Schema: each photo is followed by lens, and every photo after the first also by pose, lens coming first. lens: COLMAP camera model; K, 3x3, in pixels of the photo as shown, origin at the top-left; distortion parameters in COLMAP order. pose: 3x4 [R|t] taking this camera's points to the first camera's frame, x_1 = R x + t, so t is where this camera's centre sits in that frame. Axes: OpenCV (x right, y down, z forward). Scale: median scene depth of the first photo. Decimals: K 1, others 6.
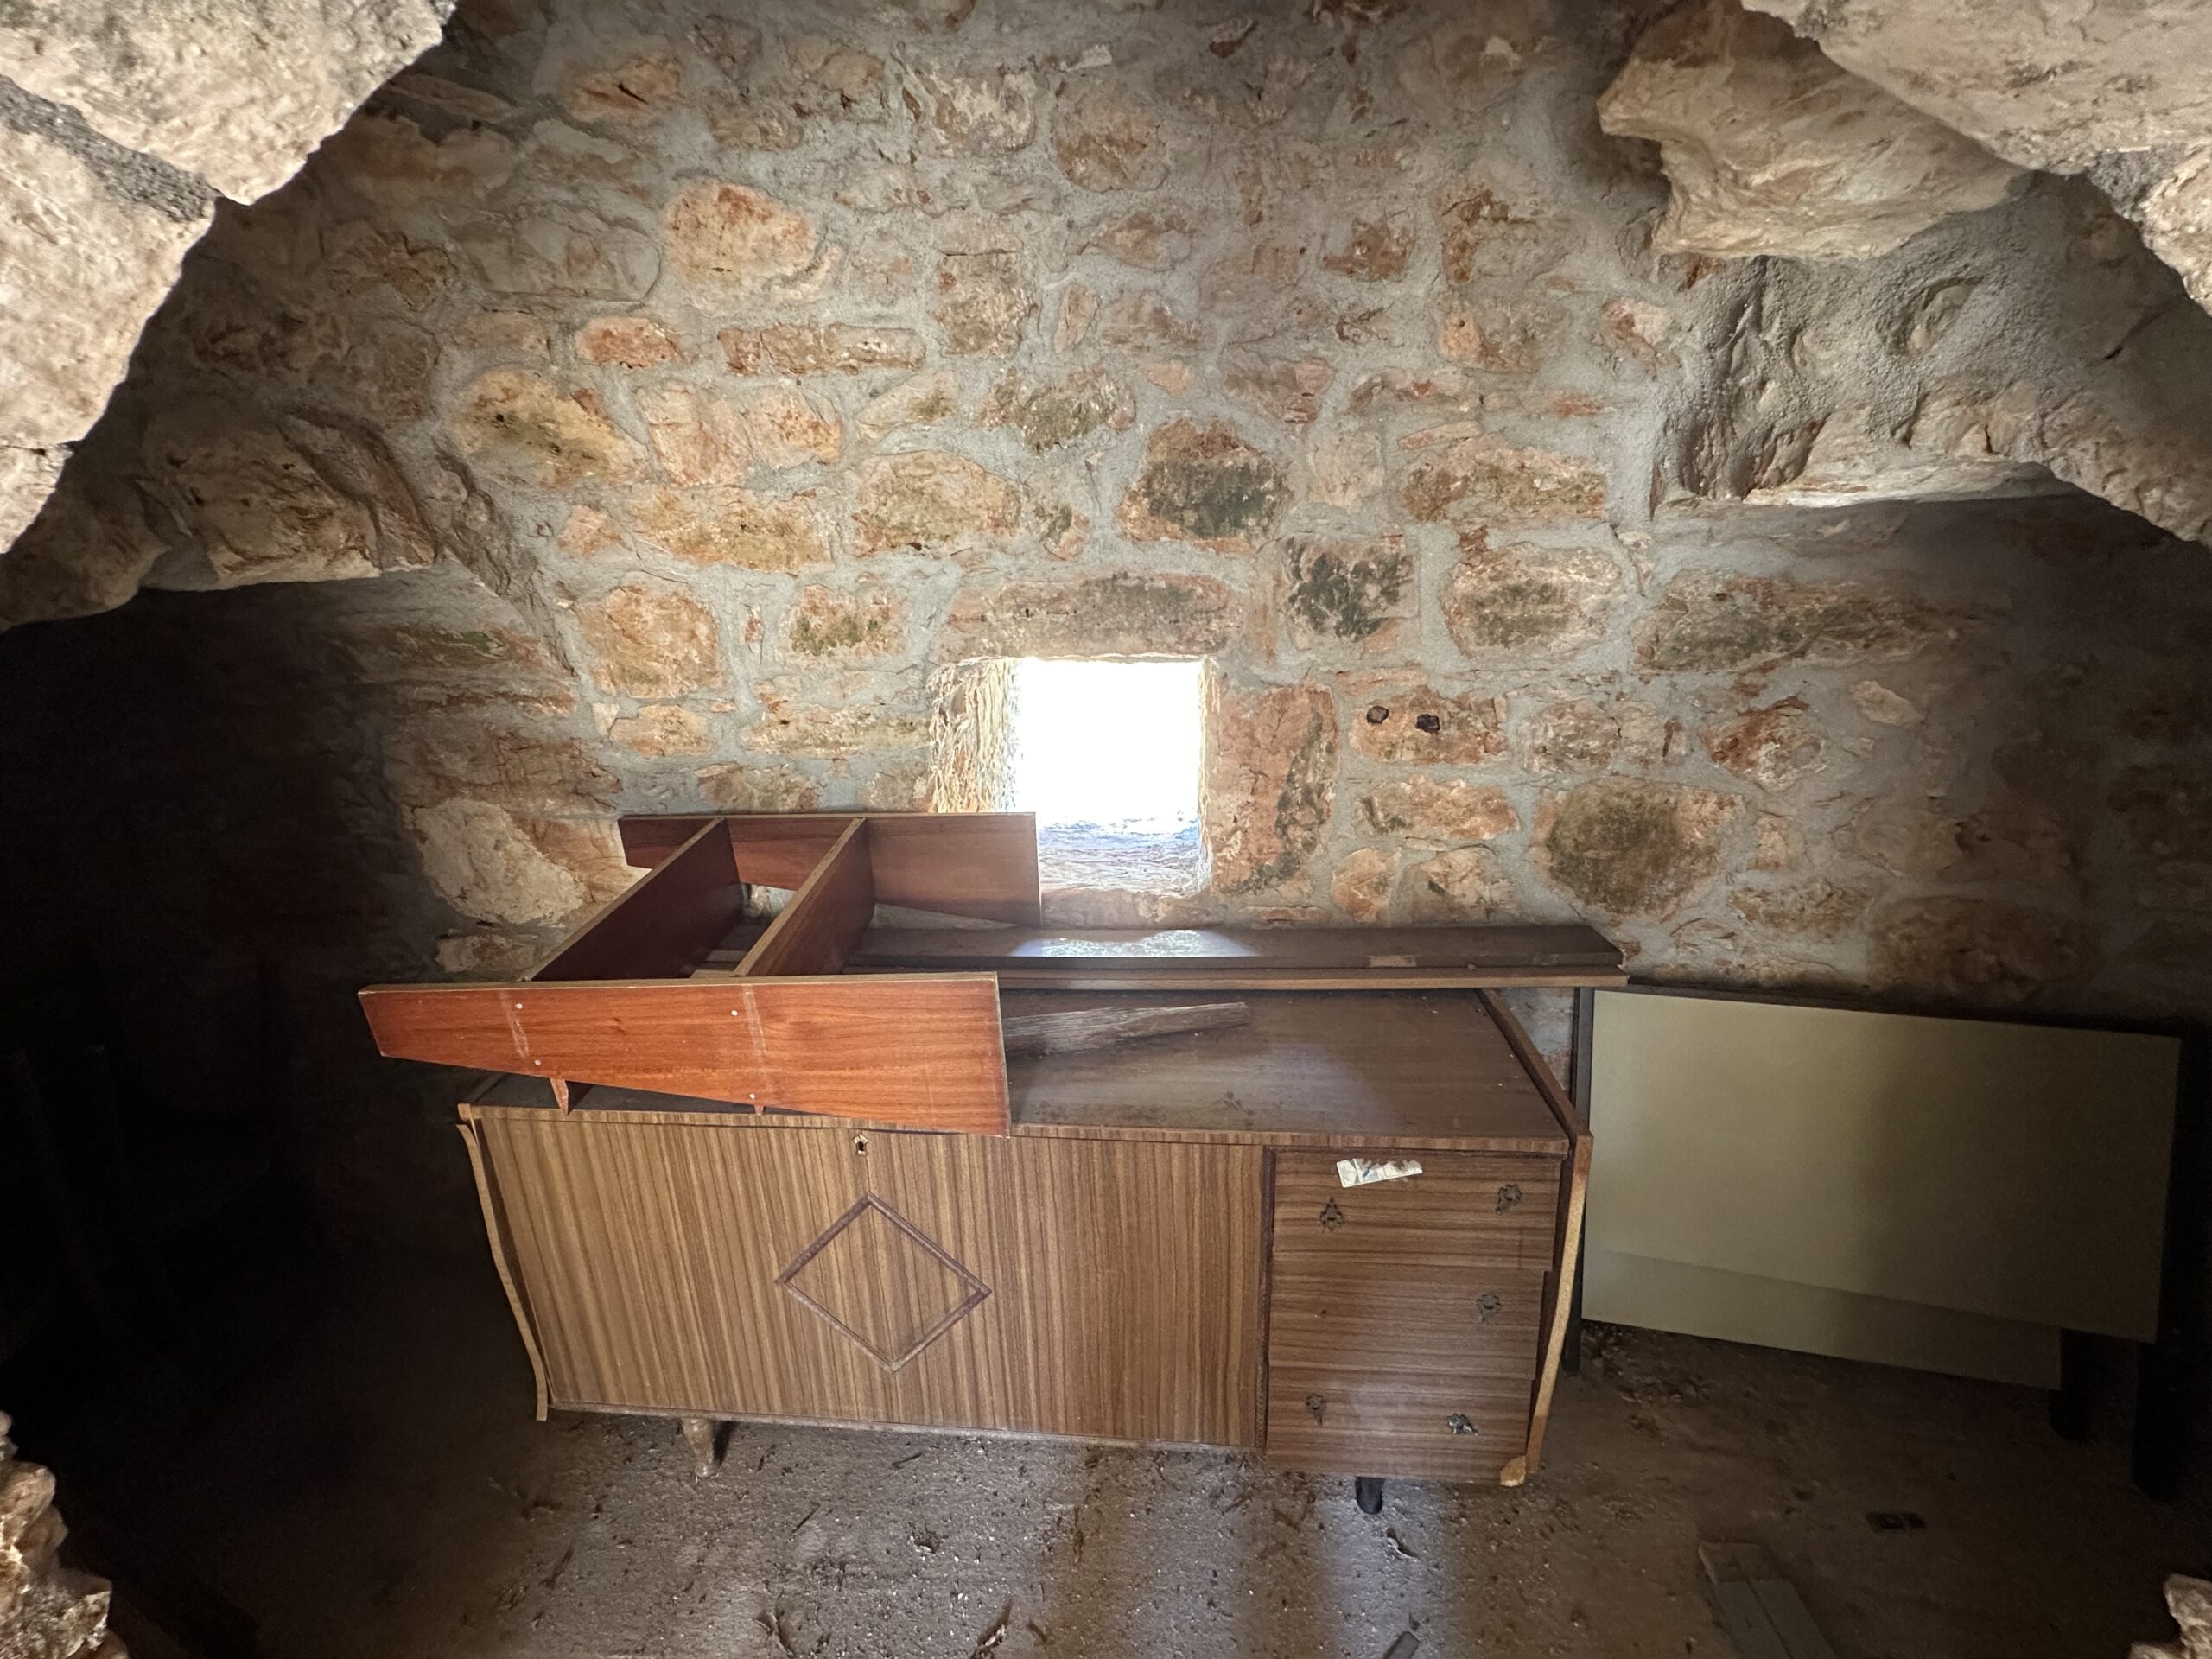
lens RADIAL K [[874.4, 0, 1109.2], [0, 874.4, 823.2], [0, 0, 1]] dist [-0.001647, 0.000342]
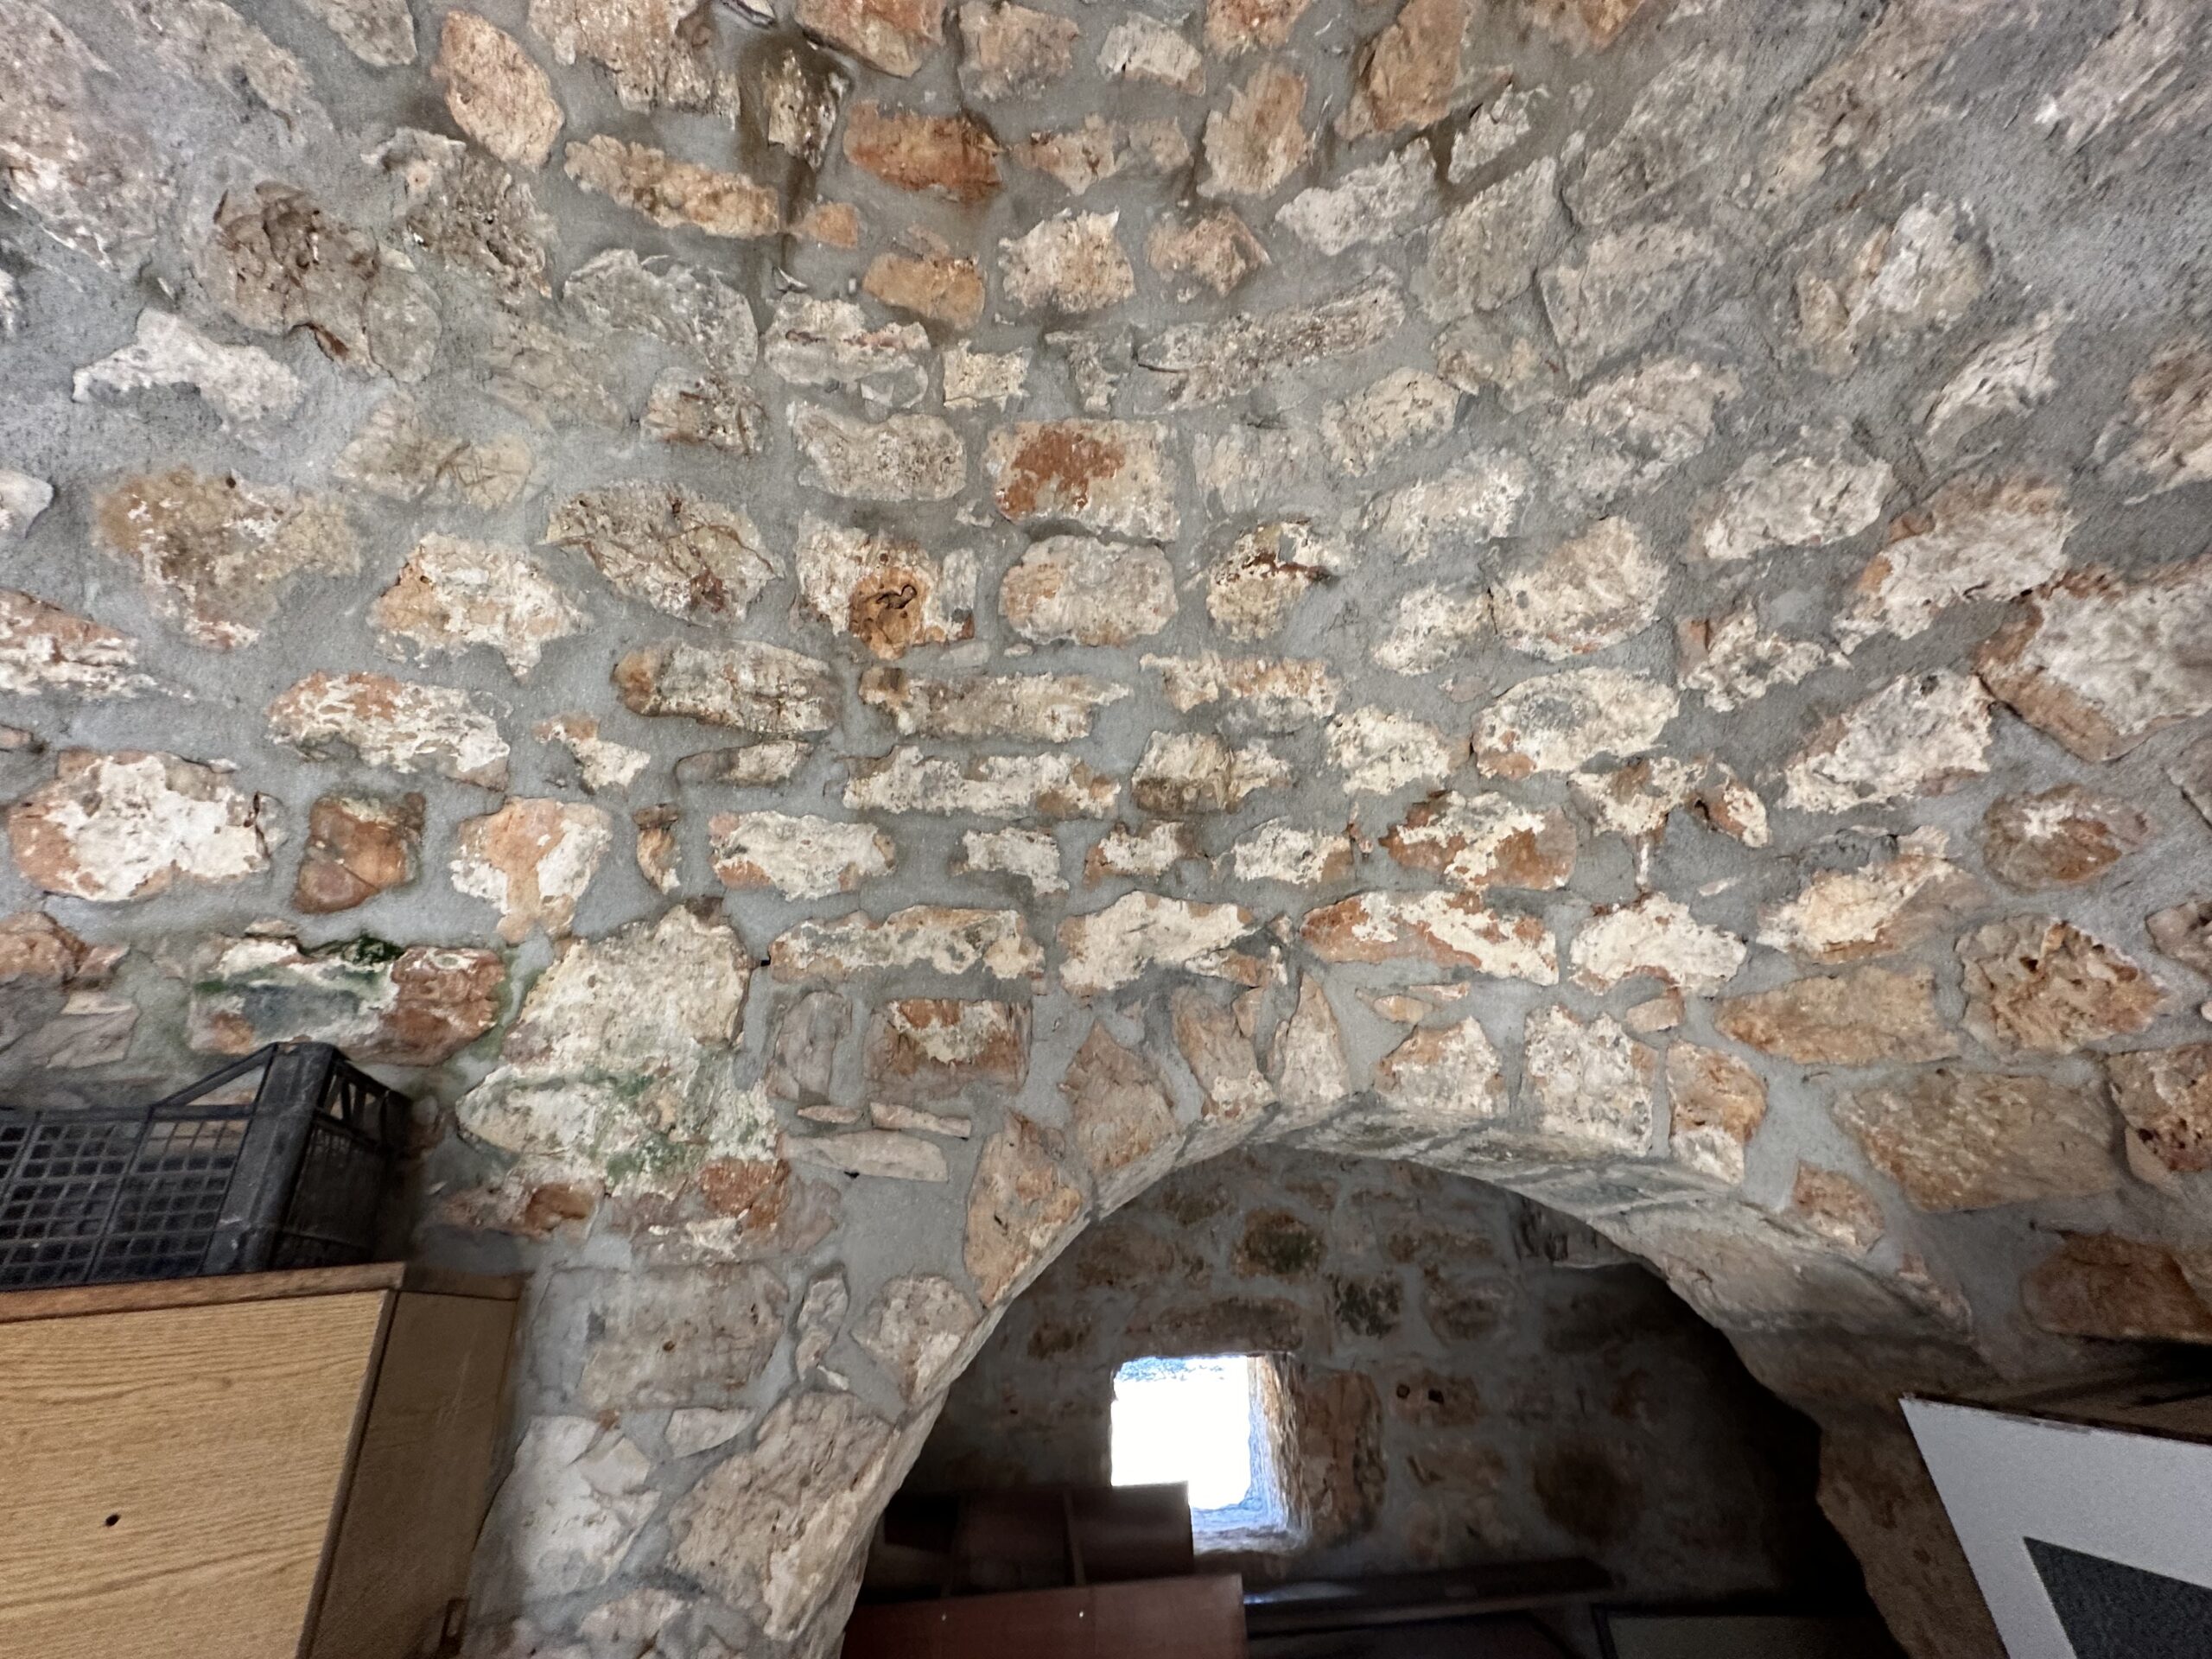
lens RADIAL K [[874.4, 0, 1107.5], [0, 874.4, 833.3], [0, 0, 1]] dist [-0.001647, 0.000342]
pose [[0.996441, 0.018067, 0.082333, -0.385515], [0.041059, 0.749014, -0.661281, 0.147823], [-0.073616, 0.662308, 0.745606, -0.831169]]
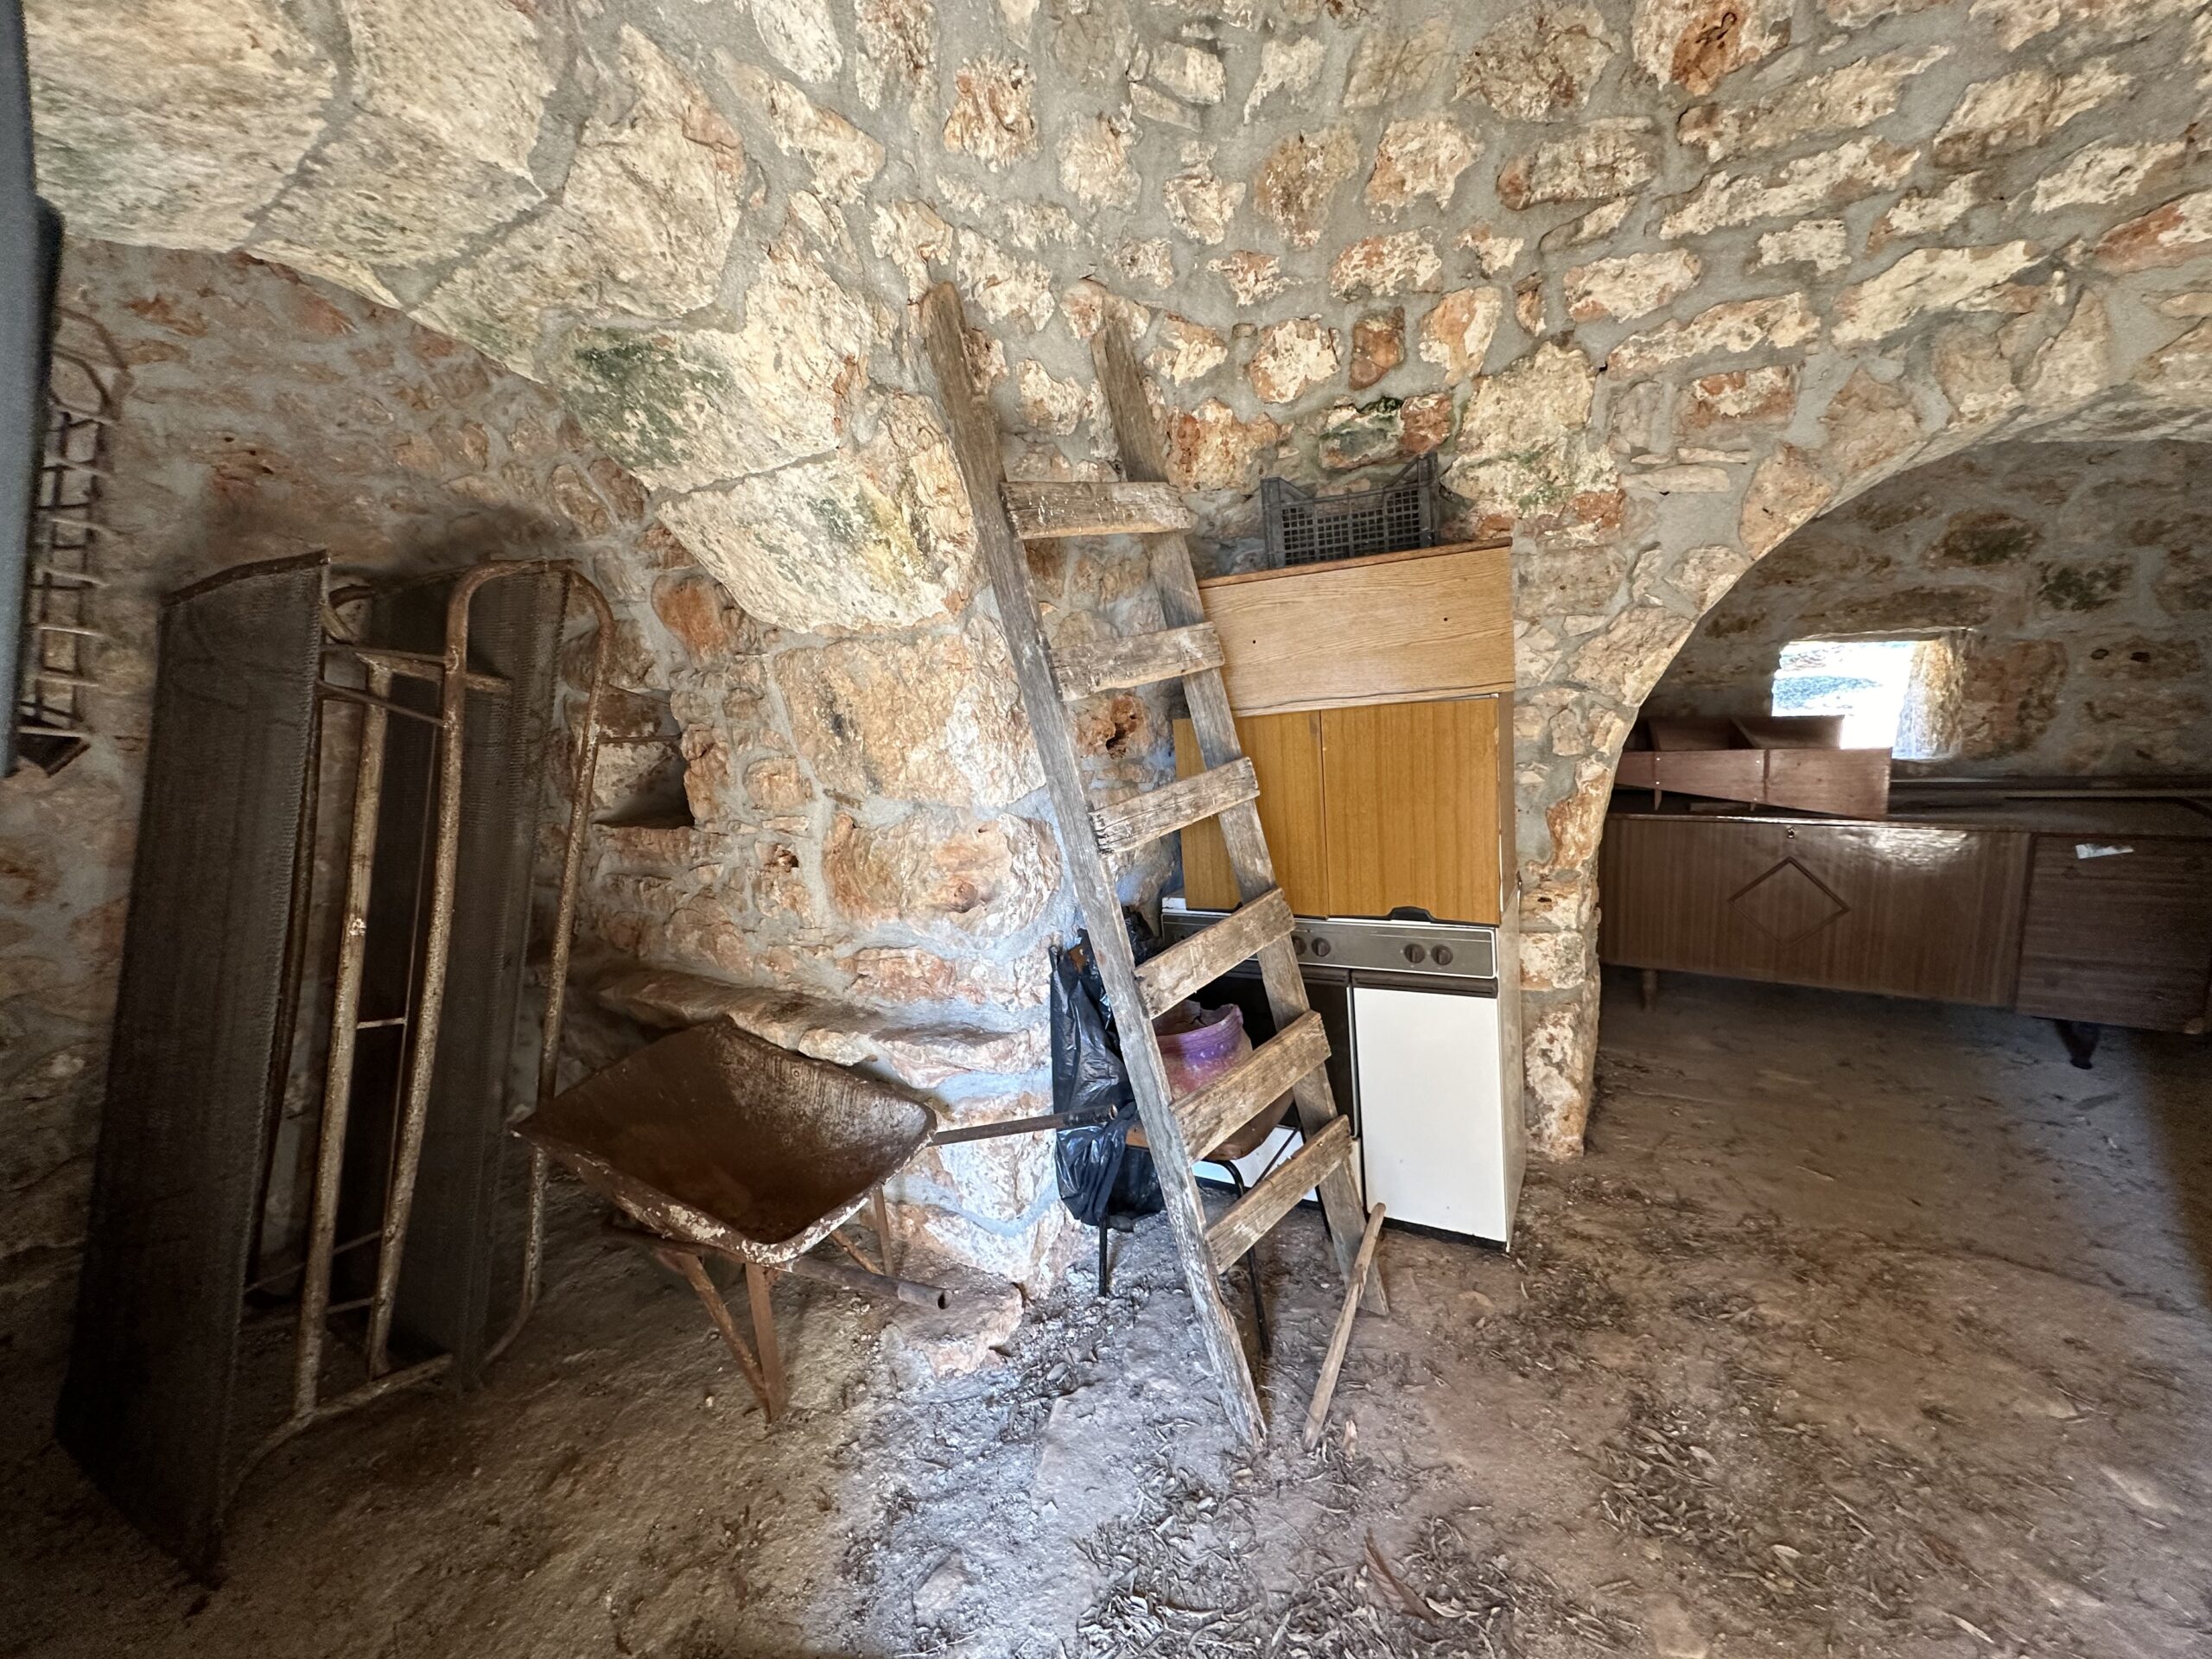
lens RADIAL K [[874.4, 0, 1109.8], [0, 874.4, 828.3], [0, 0, 1]] dist [-0.001647, 0.000342]
pose [[0.876047, 0.052735, -0.479334, -0.617176], [-0.079461, 0.996201, -0.035626, 0.474591], [0.475635, 0.069298, 0.876909, -1.567643]]
